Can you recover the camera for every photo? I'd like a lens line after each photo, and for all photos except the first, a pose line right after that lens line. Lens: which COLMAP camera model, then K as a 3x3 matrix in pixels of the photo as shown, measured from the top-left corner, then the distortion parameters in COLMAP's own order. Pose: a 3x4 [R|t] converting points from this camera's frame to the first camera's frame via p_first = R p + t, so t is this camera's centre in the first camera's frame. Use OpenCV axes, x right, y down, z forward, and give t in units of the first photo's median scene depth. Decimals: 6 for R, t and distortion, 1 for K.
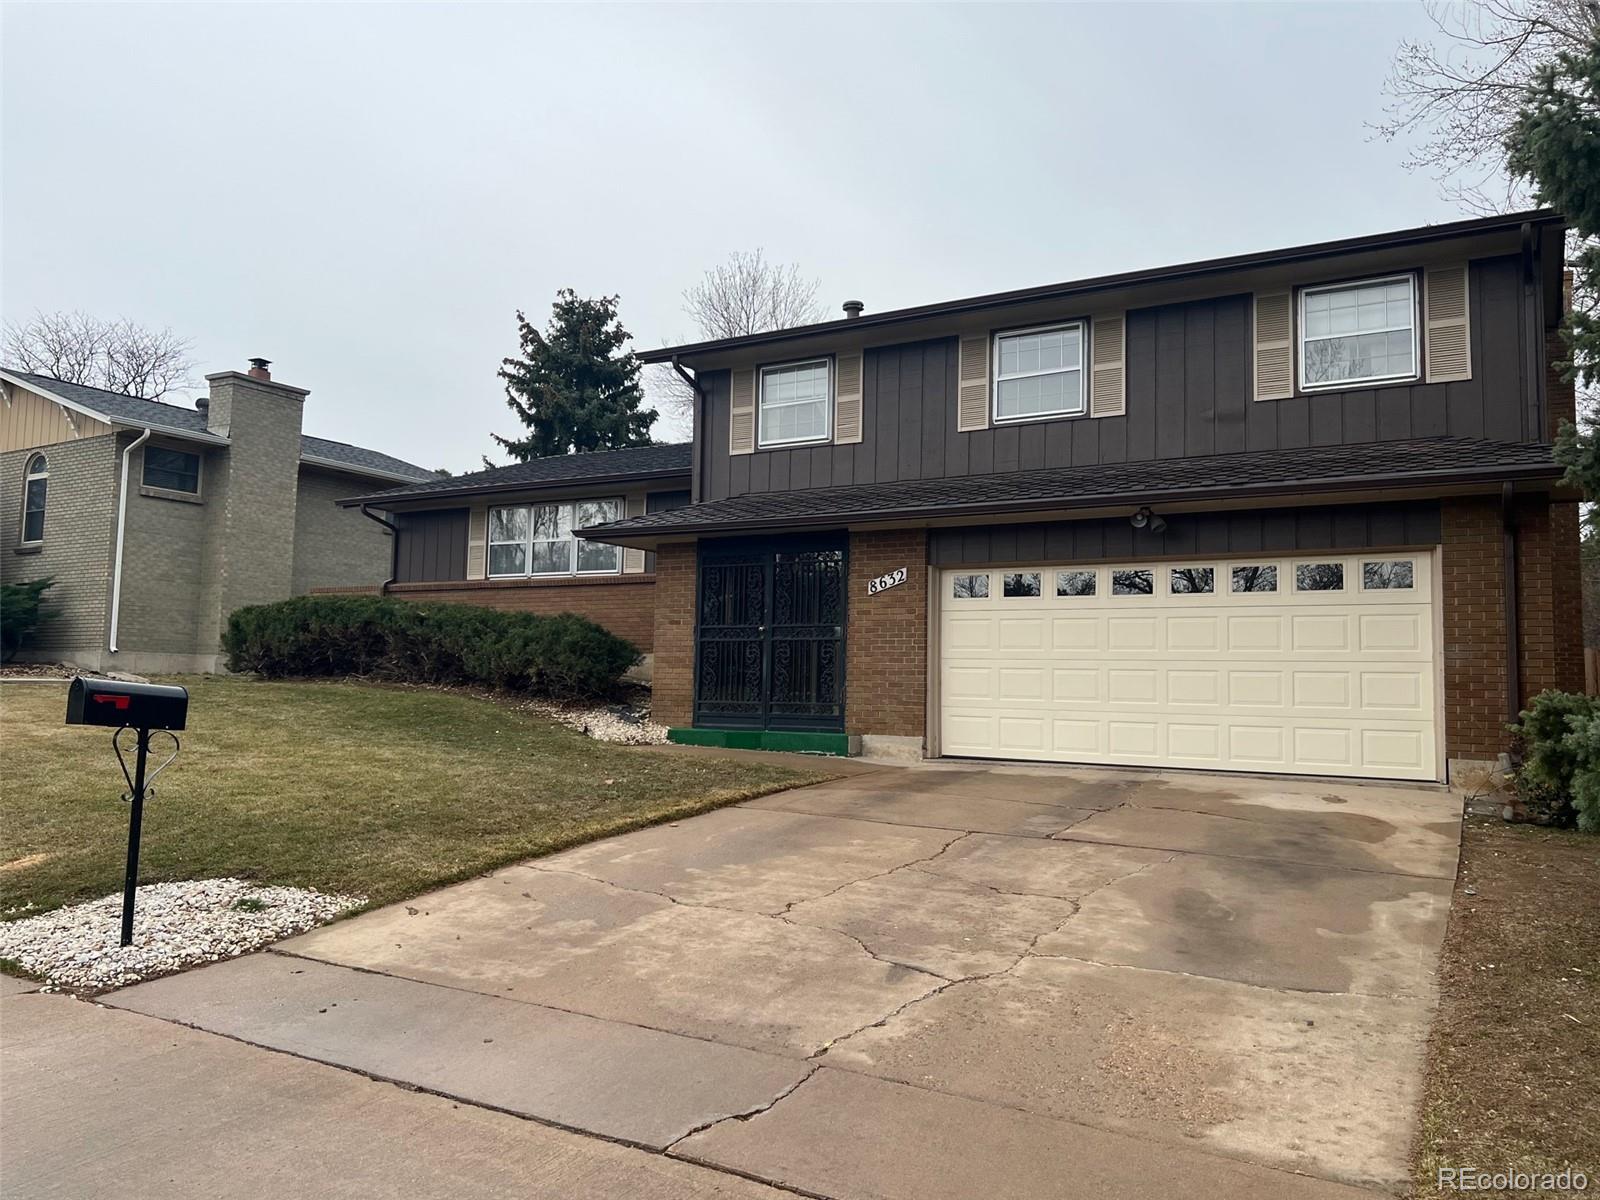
lens RADIAL K [[1197.1, 0, 798.7], [0, 1197.1, 597.4], [0, 0, 1]] dist [0.024946, -0.024397]
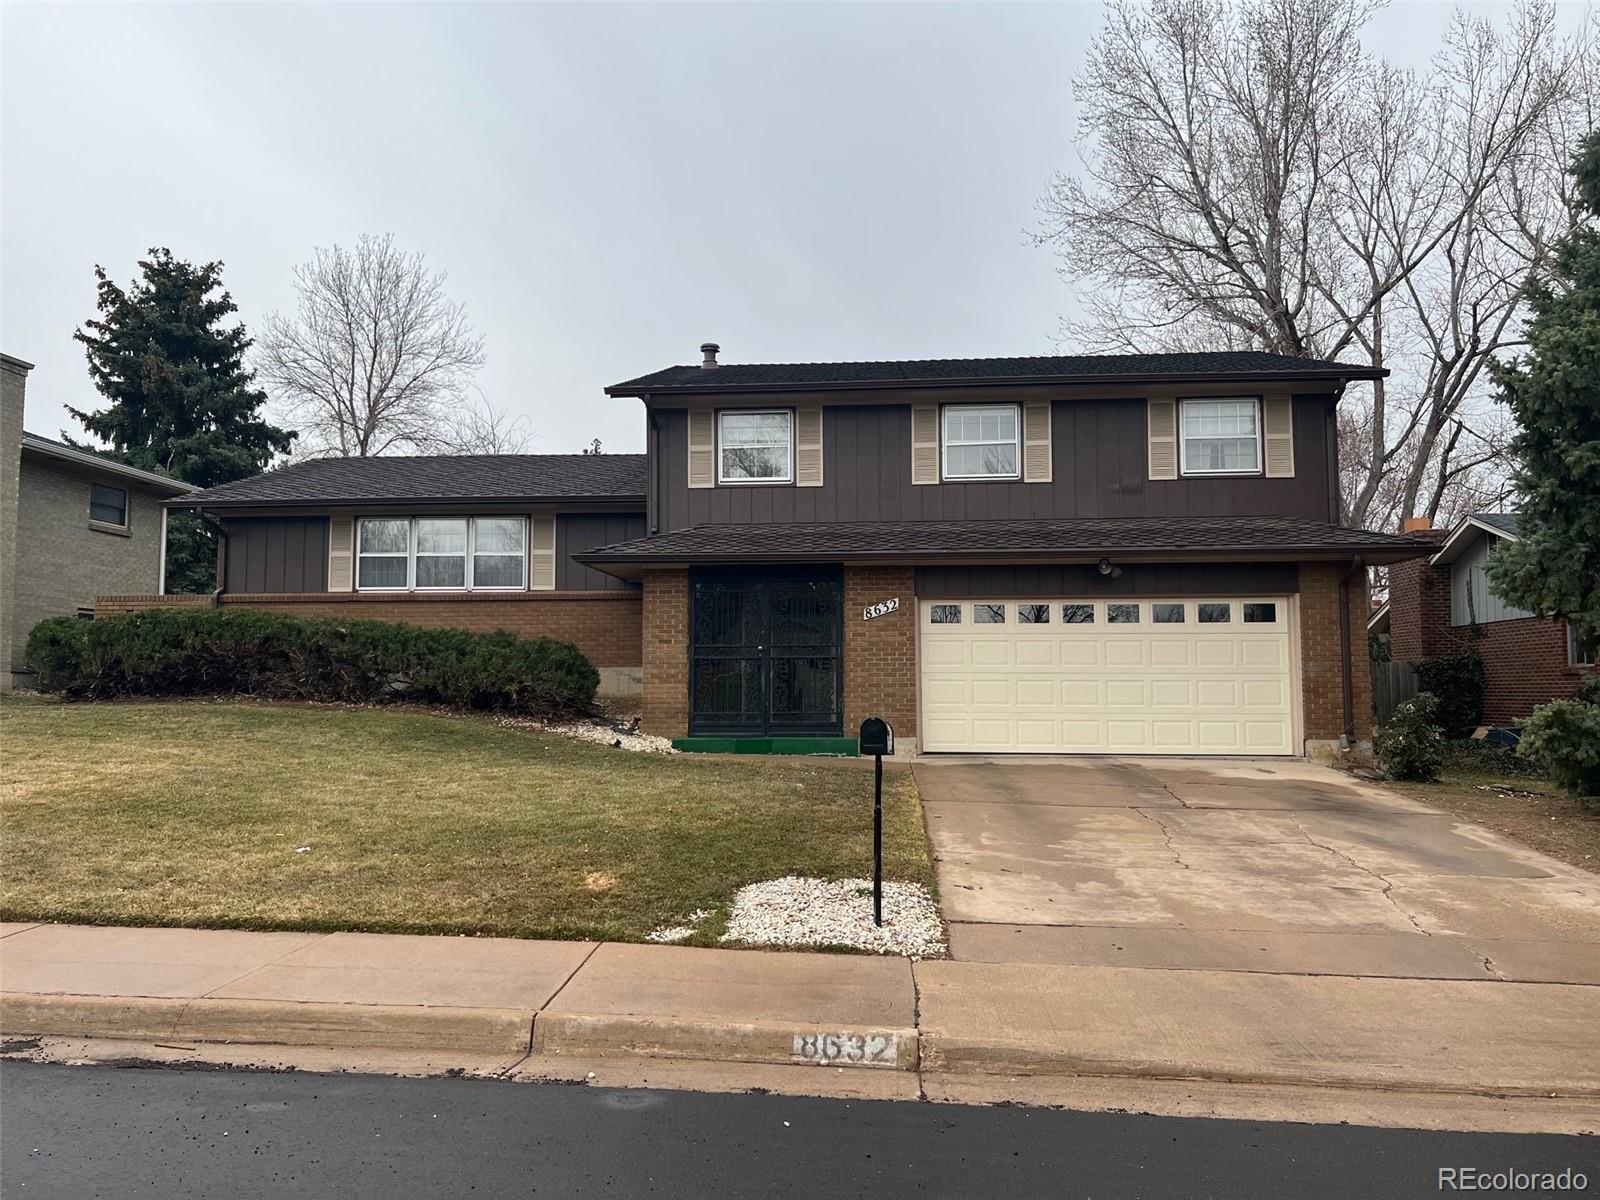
lens RADIAL K [[1197.1, 0, 804.8], [0, 1197.1, 597.7], [0, 0, 1]] dist [0.024946, -0.024397]
pose [[0.901333, 0.012277, 0.432953, -0.450154], [-0.014979, 0.999884, 0.002831, -0.023565], [-0.432868, -0.009036, 0.901412, -0.040305]]
